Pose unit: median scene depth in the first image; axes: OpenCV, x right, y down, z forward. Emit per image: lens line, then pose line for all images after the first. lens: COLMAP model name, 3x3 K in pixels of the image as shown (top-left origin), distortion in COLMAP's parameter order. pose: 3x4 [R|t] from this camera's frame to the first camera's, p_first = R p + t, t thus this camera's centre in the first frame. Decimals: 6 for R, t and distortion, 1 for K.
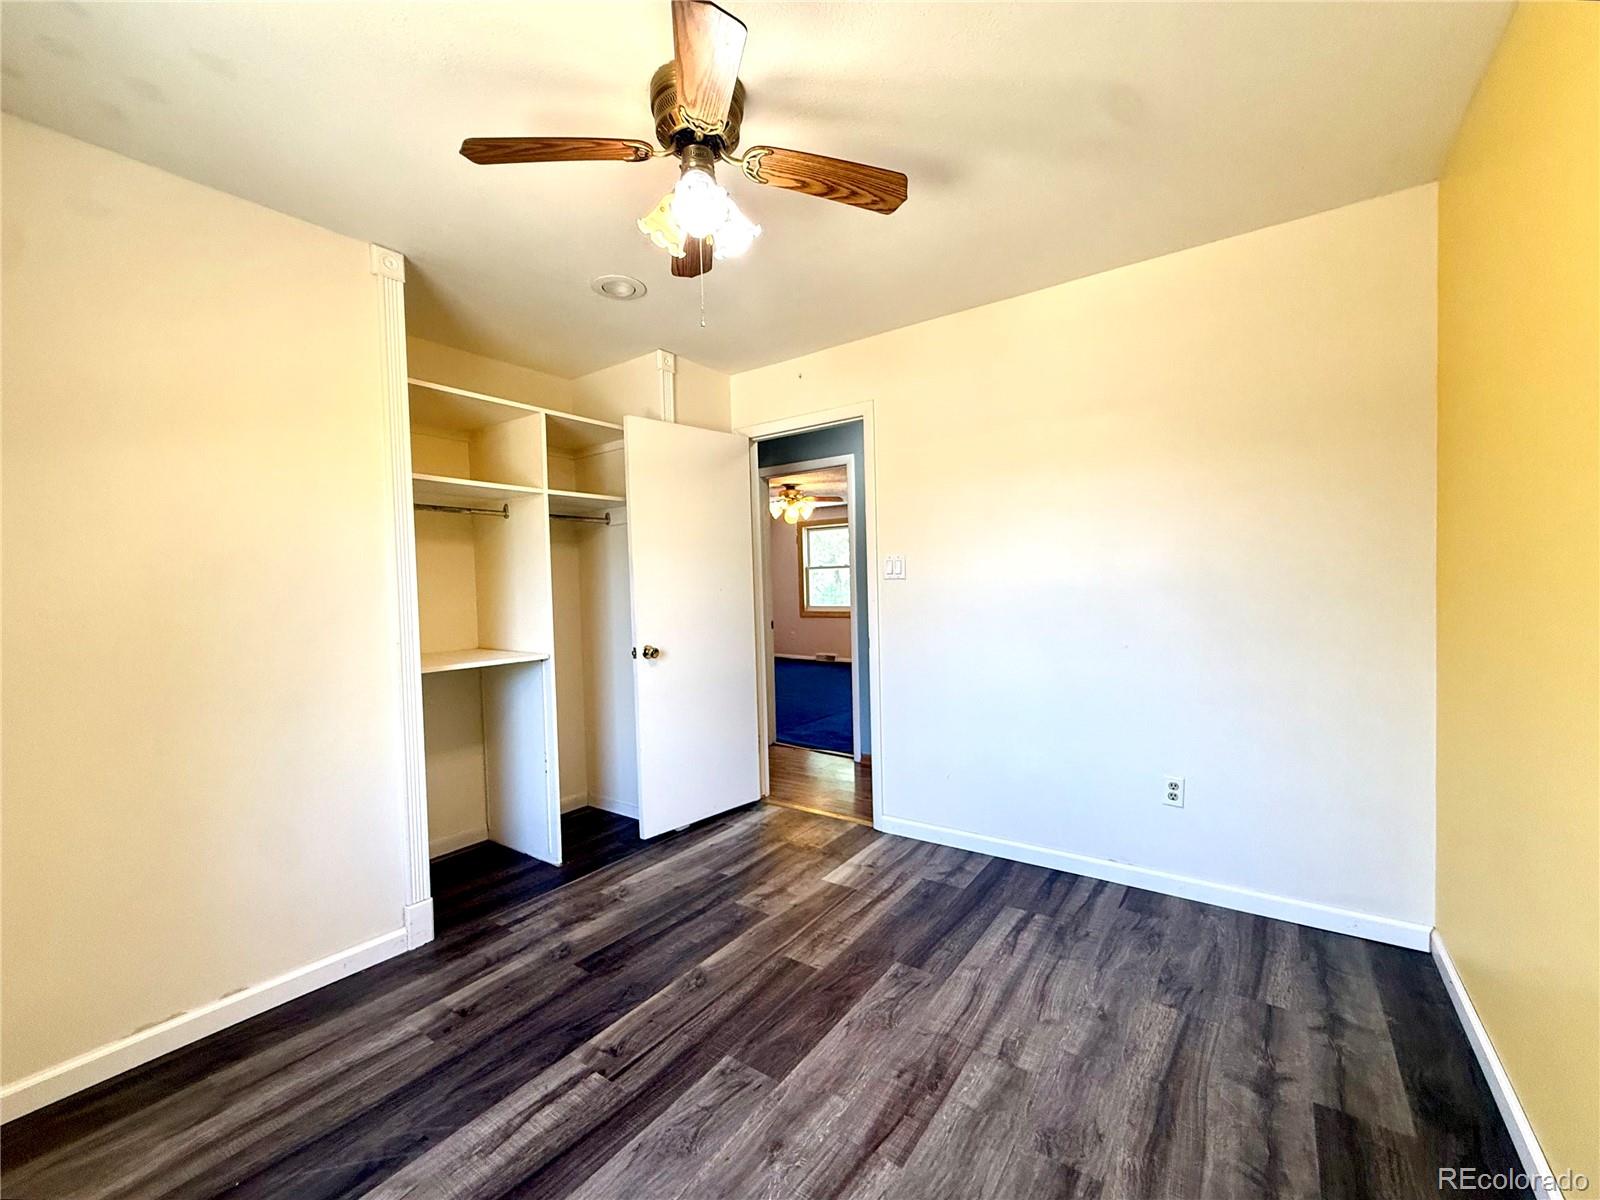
lens RADIAL K [[636.1, 0, 800.0], [0, 636.1, 600.0], [0, 0, 1]] dist [-0.000491, -0.000312]
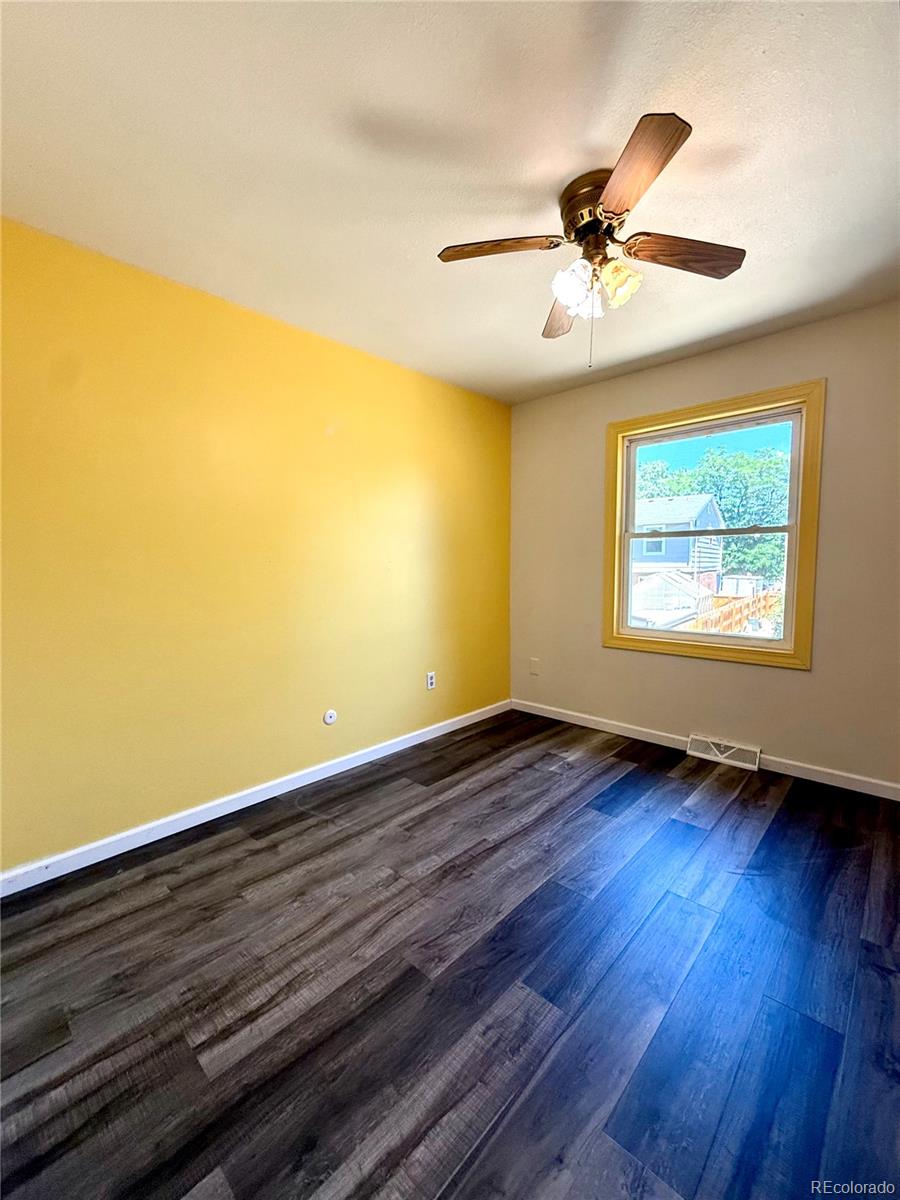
lens RADIAL K [[477.0, 0, 450.0], [0, 477.0, 600.0], [0, 0, 1]] dist [-0.000491, -0.000312]
pose [[-0.989038, 0.025983, 0.145355, 0.018364], [0.040924, 0.994068, 0.100763, -0.028490], [-0.141875, 0.105607, -0.984235, 1.843958]]
